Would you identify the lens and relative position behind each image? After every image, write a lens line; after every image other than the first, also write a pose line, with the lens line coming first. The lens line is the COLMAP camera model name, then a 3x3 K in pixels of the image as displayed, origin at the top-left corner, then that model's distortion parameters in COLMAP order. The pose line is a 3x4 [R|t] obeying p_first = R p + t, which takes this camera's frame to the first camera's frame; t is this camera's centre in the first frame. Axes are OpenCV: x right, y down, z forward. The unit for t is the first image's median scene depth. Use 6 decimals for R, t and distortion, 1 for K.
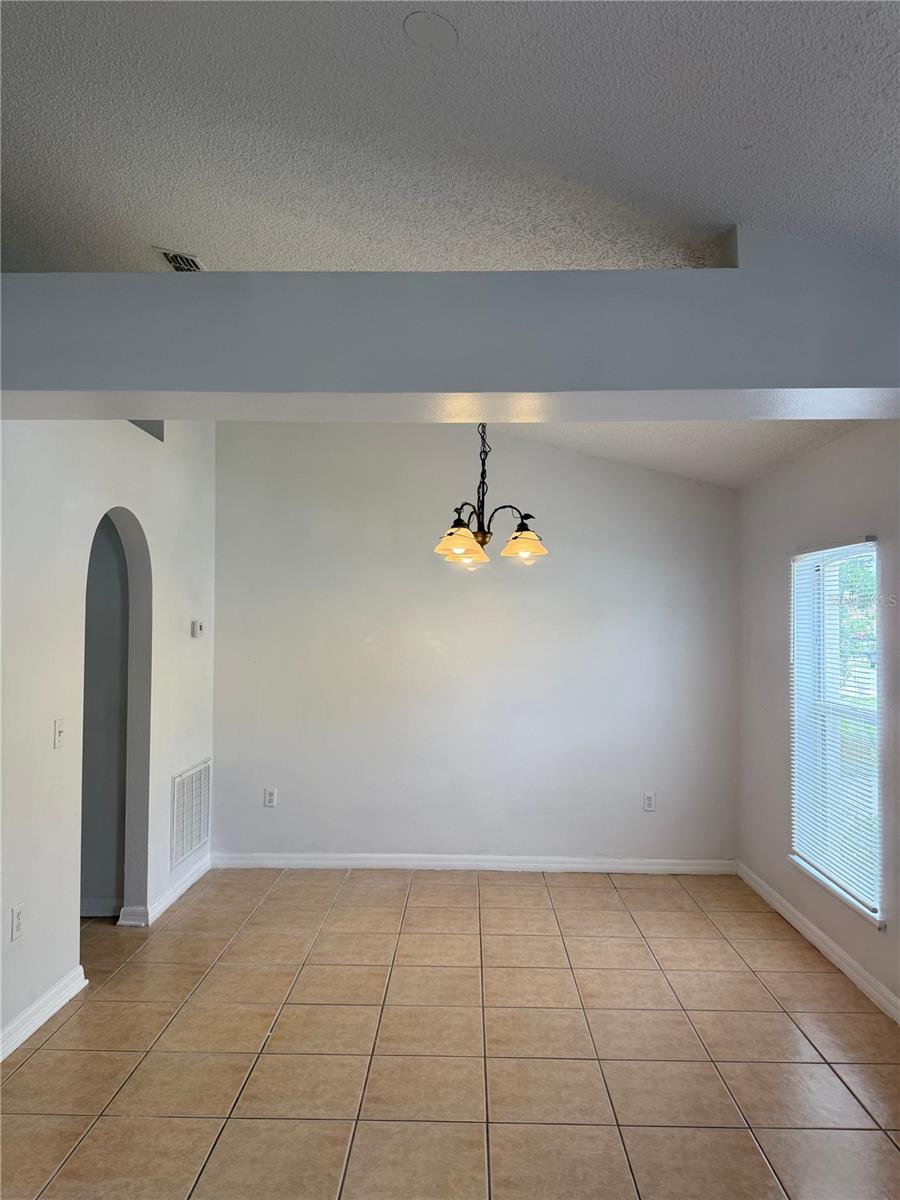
lens RADIAL K [[859.2, 0, 450.0], [0, 859.2, 600.0], [0, 0, 1]] dist [0.112685, -0.195791]
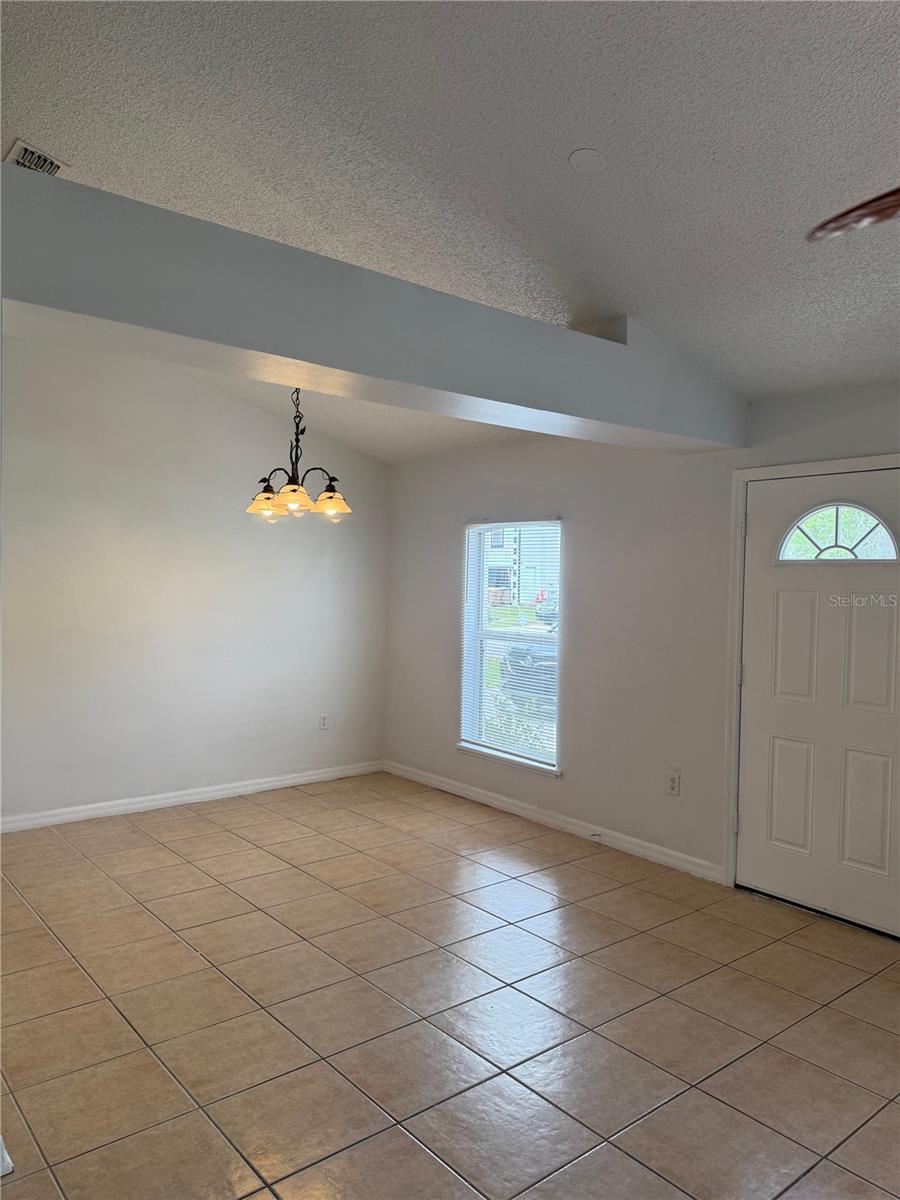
lens RADIAL K [[859.2, 0, 450.0], [0, 859.2, 600.0], [0, 0, 1]] dist [0.112685, -0.195791]
pose [[0.751933, -0.009769, 0.659167, -0.510860], [-0.033020, 0.998077, 0.052459, -0.000808], [-0.658412, -0.061212, 0.750164, 0.016440]]
